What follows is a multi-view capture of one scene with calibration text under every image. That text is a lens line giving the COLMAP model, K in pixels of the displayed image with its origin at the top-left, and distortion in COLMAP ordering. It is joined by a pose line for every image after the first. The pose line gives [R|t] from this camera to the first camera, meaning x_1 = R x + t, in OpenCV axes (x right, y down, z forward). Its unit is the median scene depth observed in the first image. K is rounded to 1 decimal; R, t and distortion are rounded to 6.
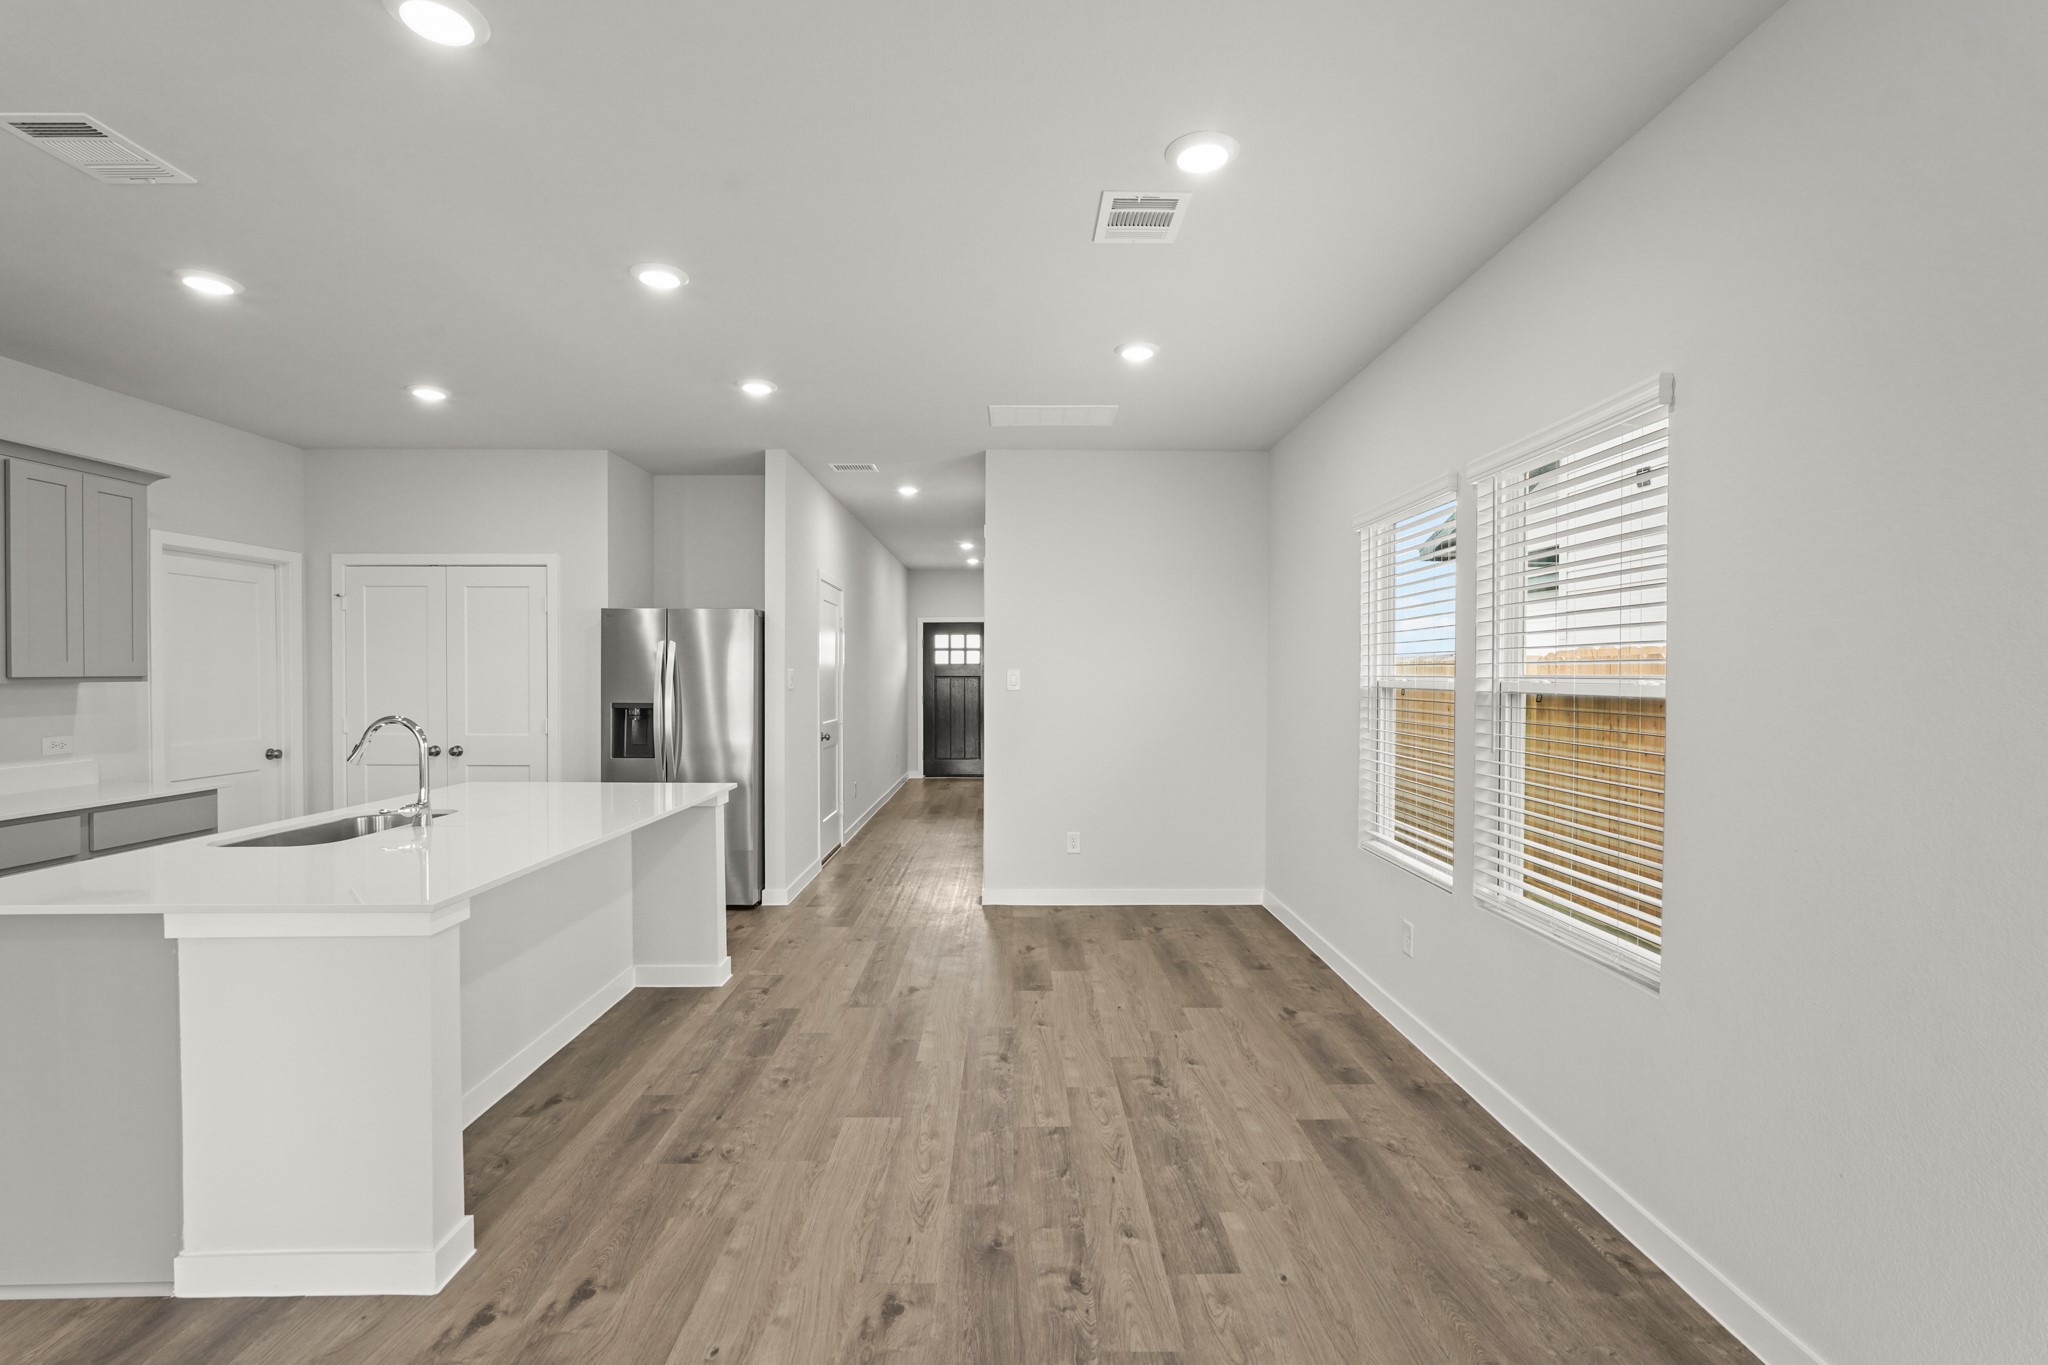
lens RADIAL K [[914.0, 0, 1024.0], [0, 914.0, 682.5], [0, 0, 1]] dist [-0.010238, 0.000544]
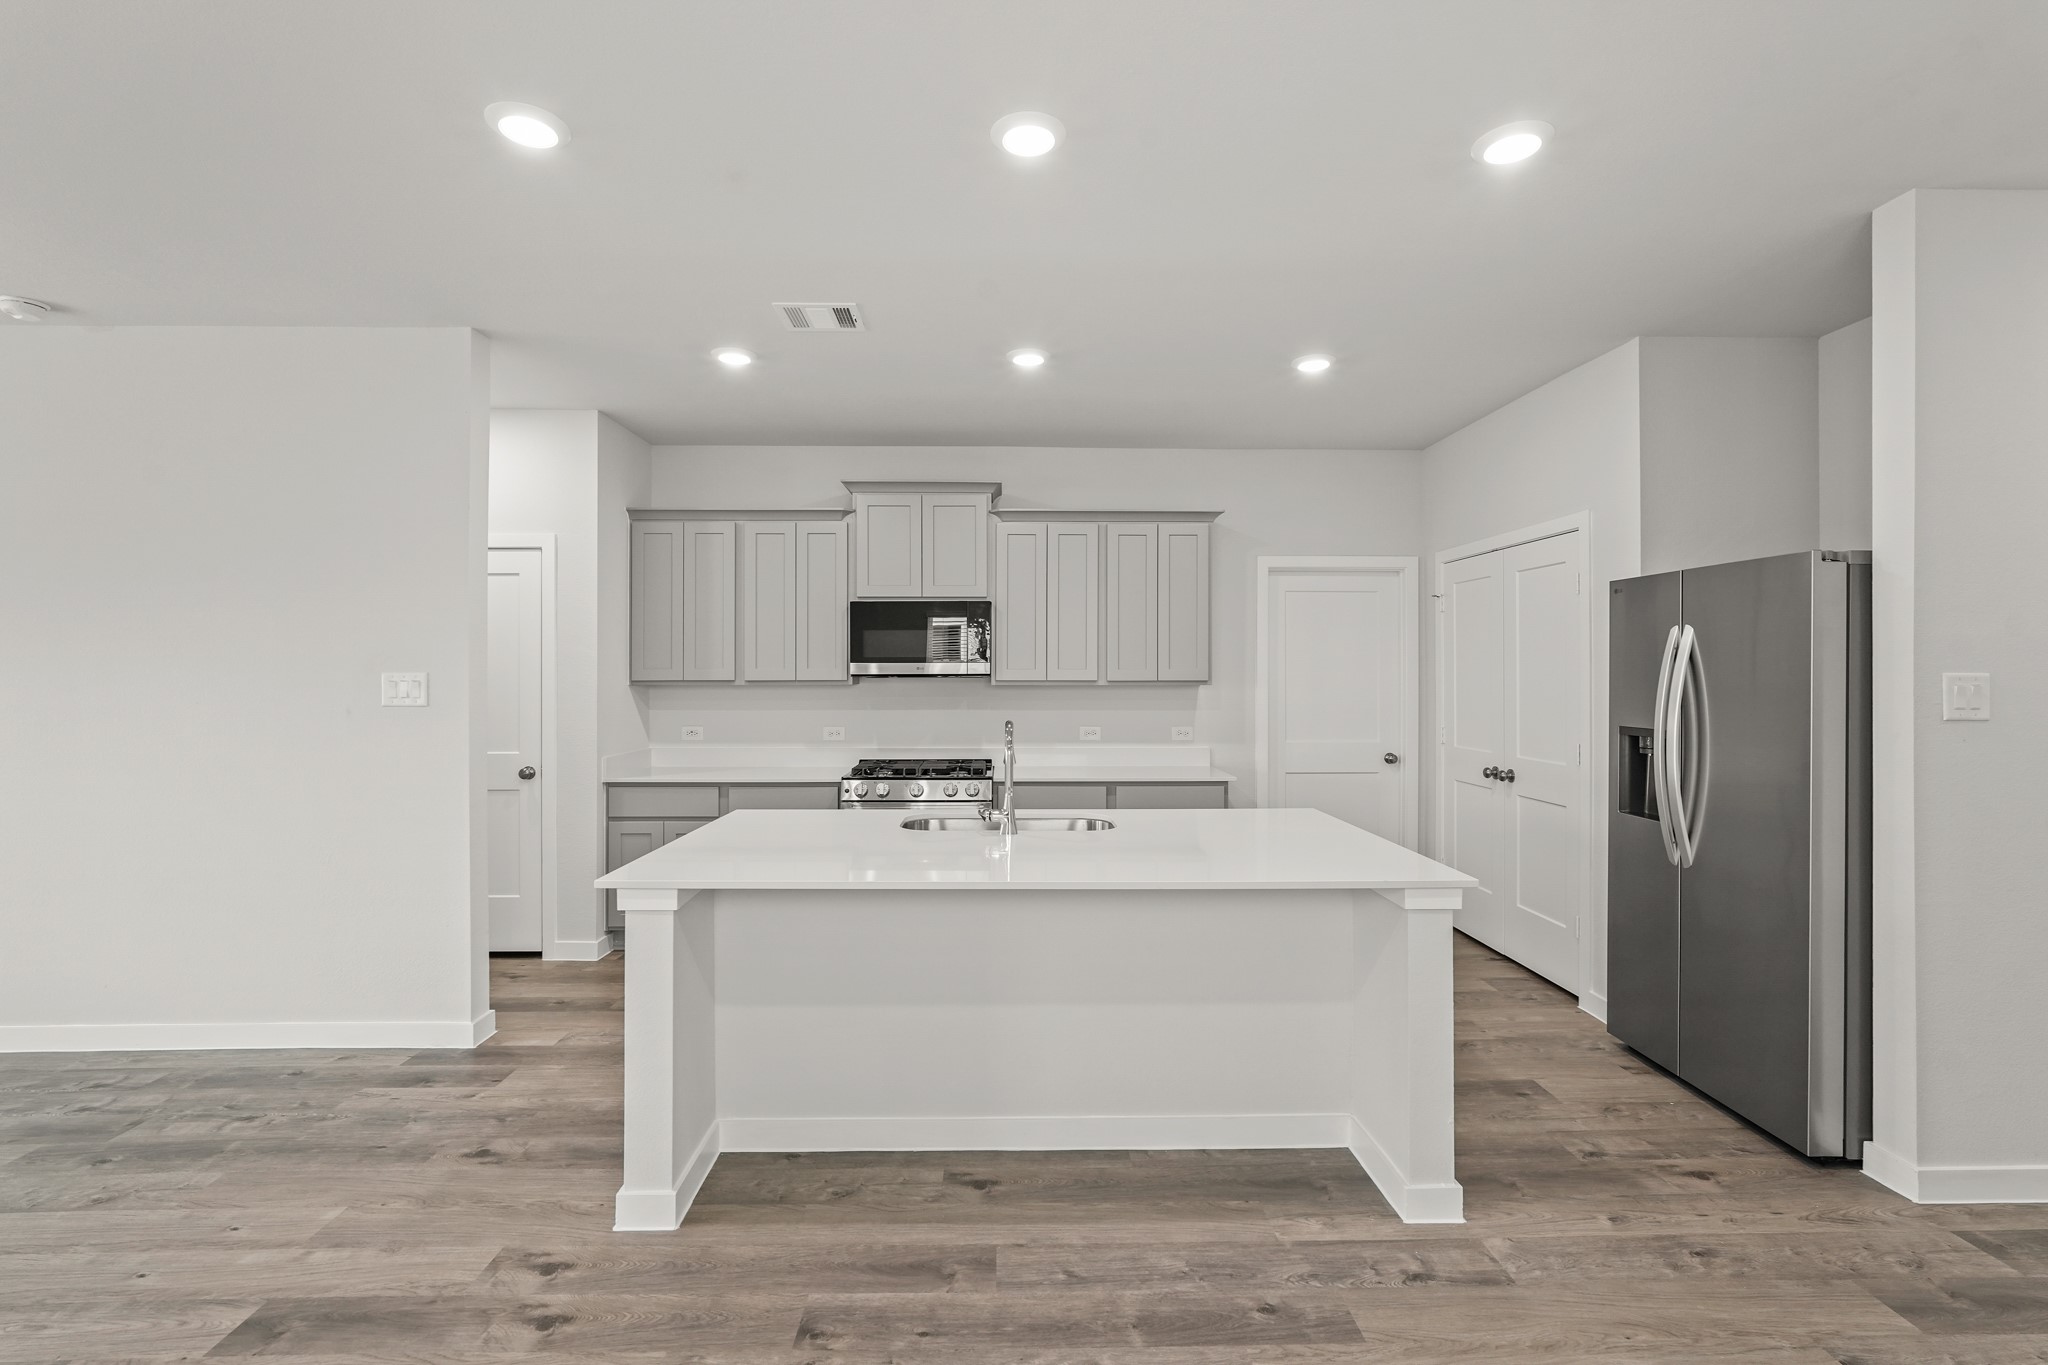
lens RADIAL K [[914.0, 0, 1024.0], [0, 914.0, 682.5], [0, 0, 1]] dist [-0.010238, 0.000544]
pose [[0.010243, 0.008331, -0.999913, 0.282467], [-0.014946, 0.999855, 0.008178, -0.013175], [0.999836, 0.014861, 0.010366, 0.877213]]
